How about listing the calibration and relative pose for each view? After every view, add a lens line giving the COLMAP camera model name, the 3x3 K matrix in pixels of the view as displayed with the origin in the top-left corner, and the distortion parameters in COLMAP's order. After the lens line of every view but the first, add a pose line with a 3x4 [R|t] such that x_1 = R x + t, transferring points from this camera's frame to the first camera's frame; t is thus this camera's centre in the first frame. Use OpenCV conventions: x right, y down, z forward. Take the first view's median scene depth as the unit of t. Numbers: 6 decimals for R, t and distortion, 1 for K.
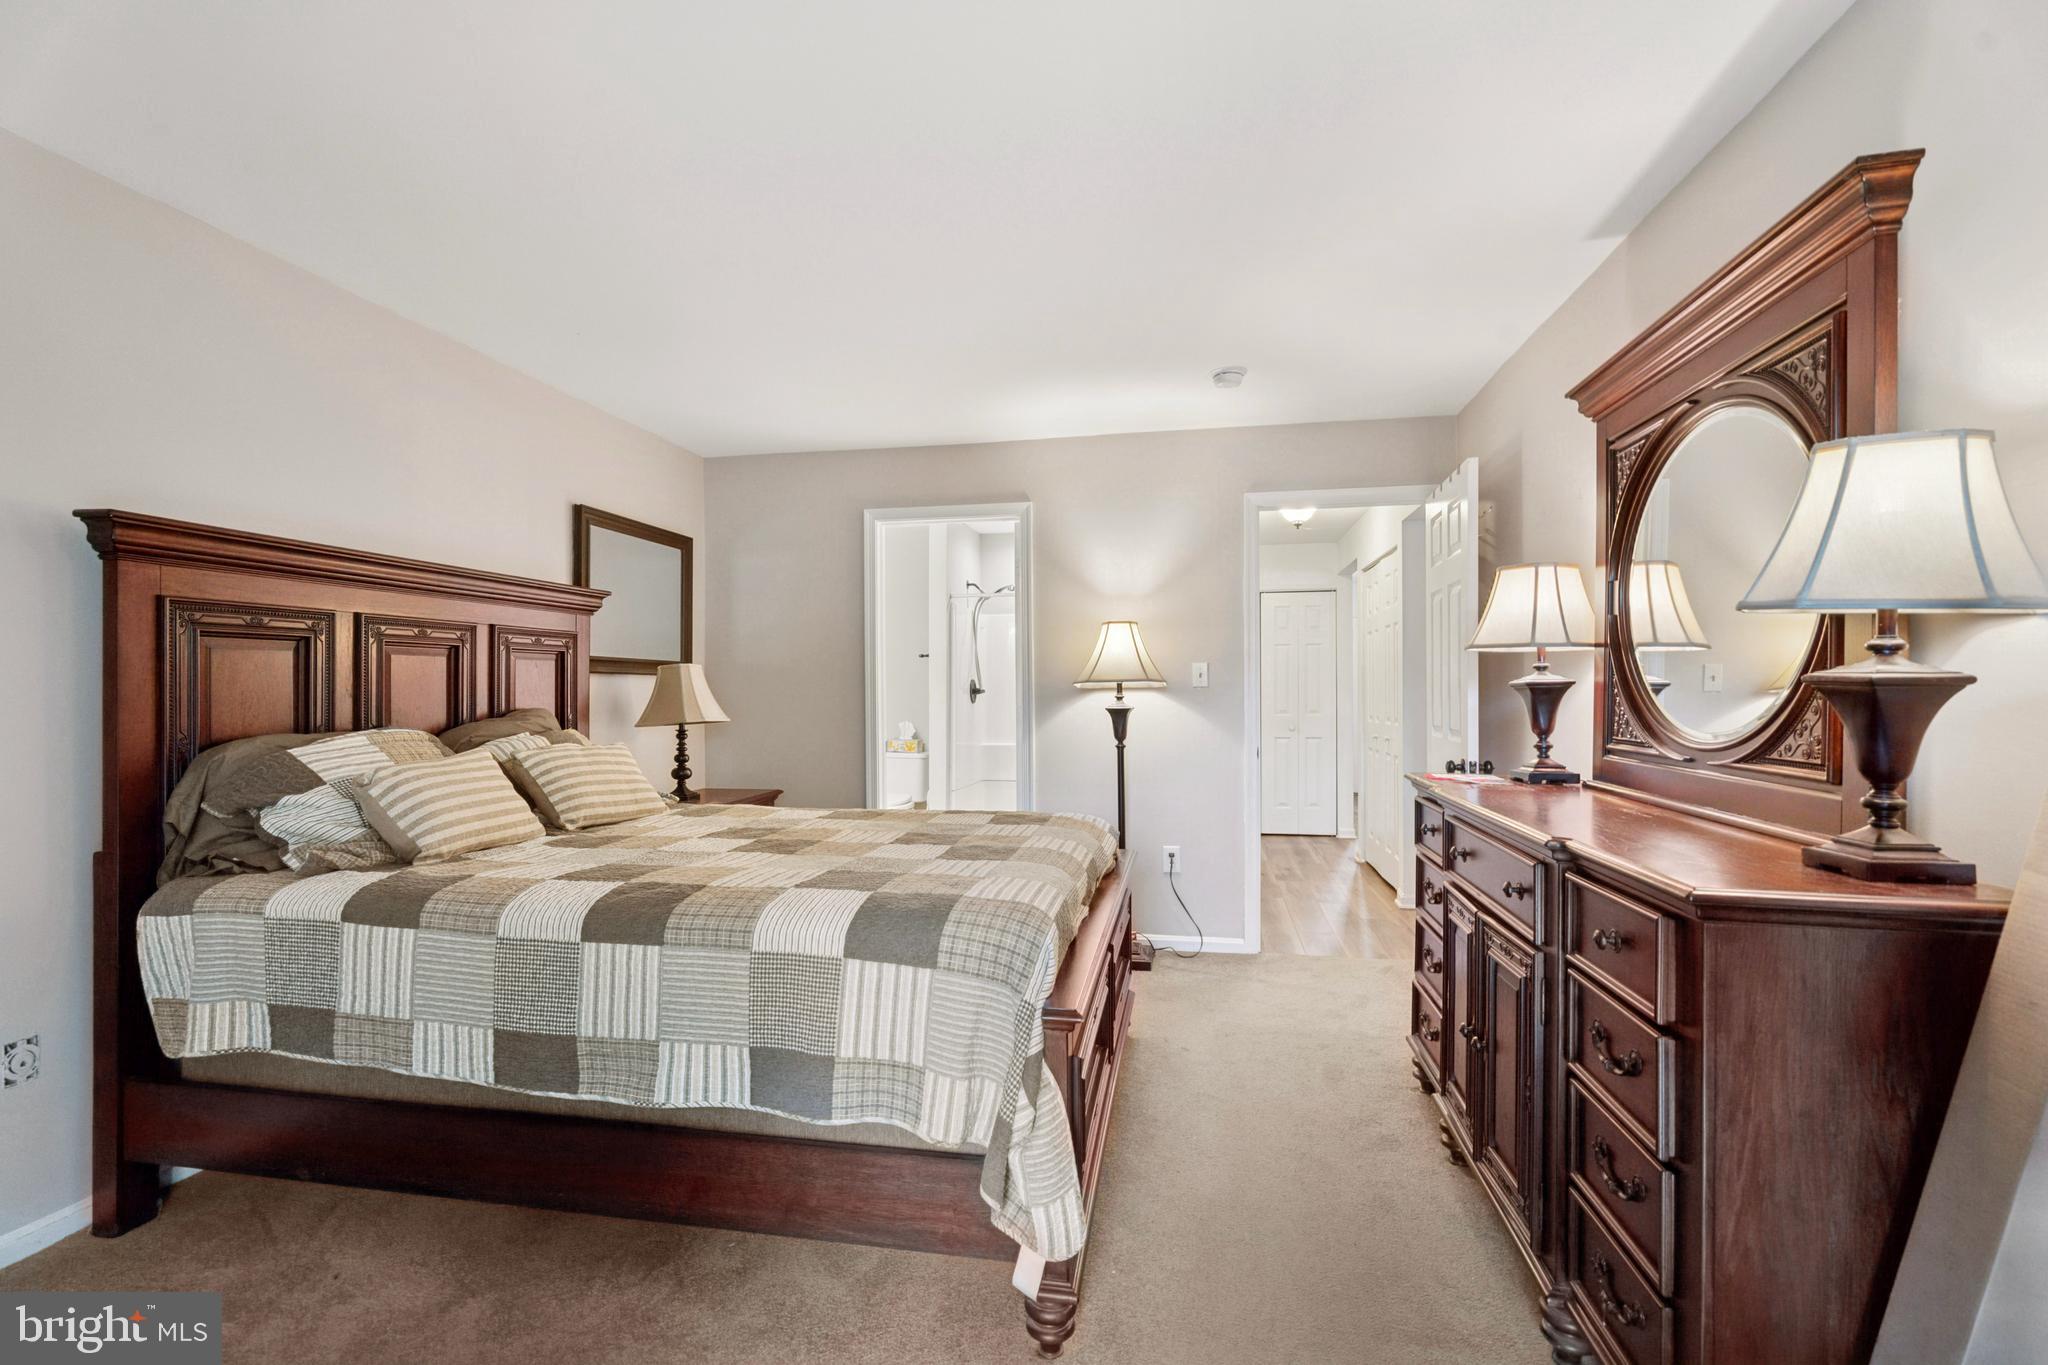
lens RADIAL K [[937.5, 0, 1020.0], [0, 937.5, 690.3], [0, 0, 1]] dist [-0.008945, -0.001197]
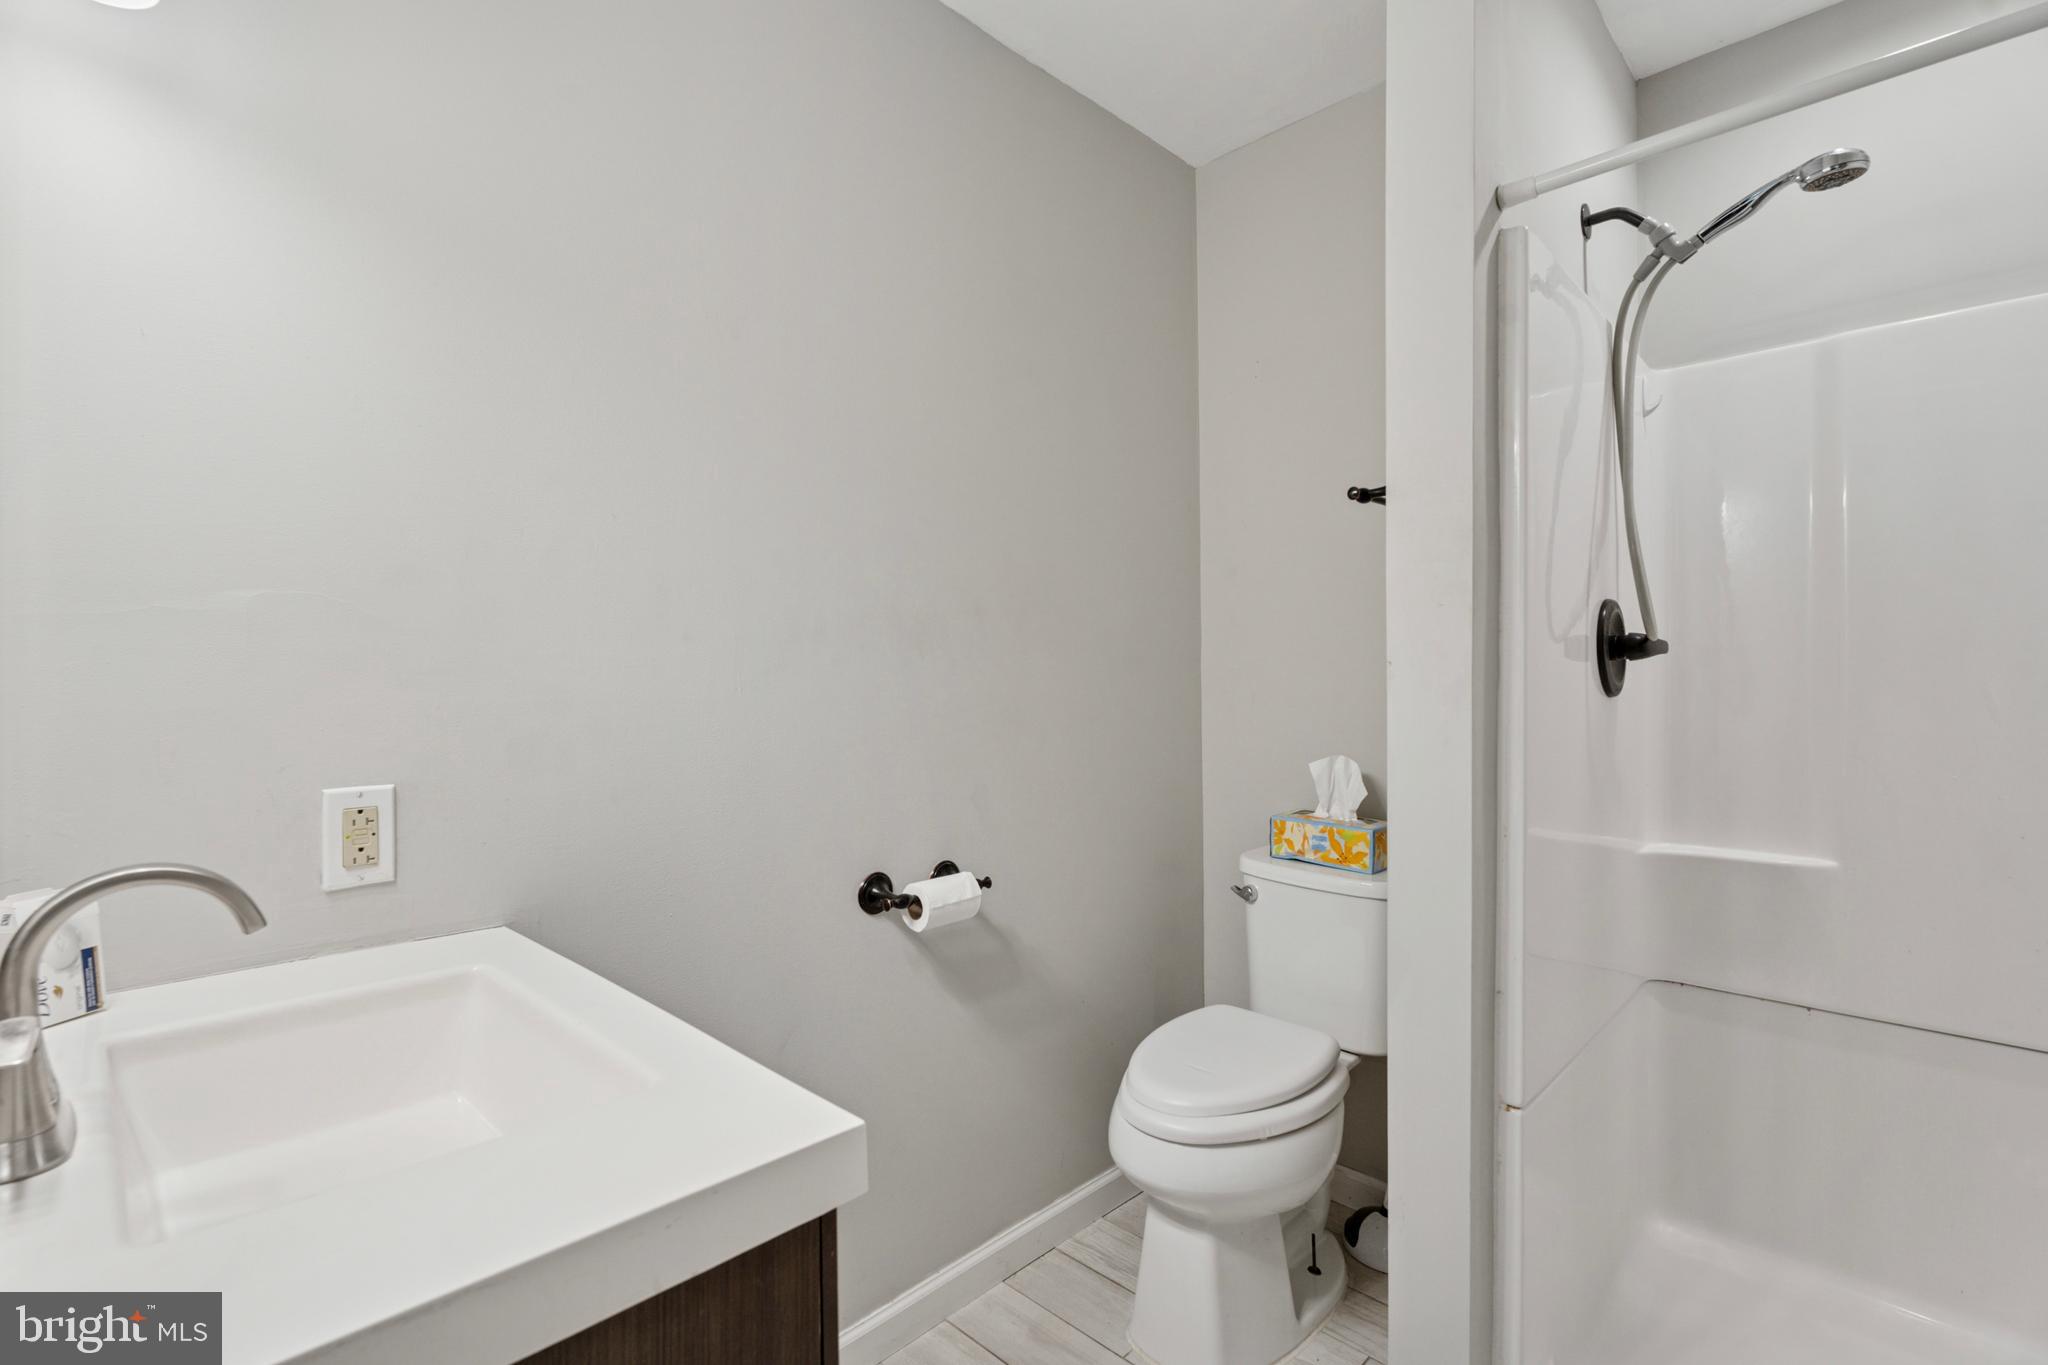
lens RADIAL K [[937.5, 0, 1019.4], [0, 937.5, 684.3], [0, 0, 1]] dist [-0.008945, -0.001197]
pose [[0.825044, 0.006591, -0.565030, -0.039631], [0.004423, 0.999826, 0.018122, 0.005472], [0.565052, -0.017451, 0.824871, 0.713064]]
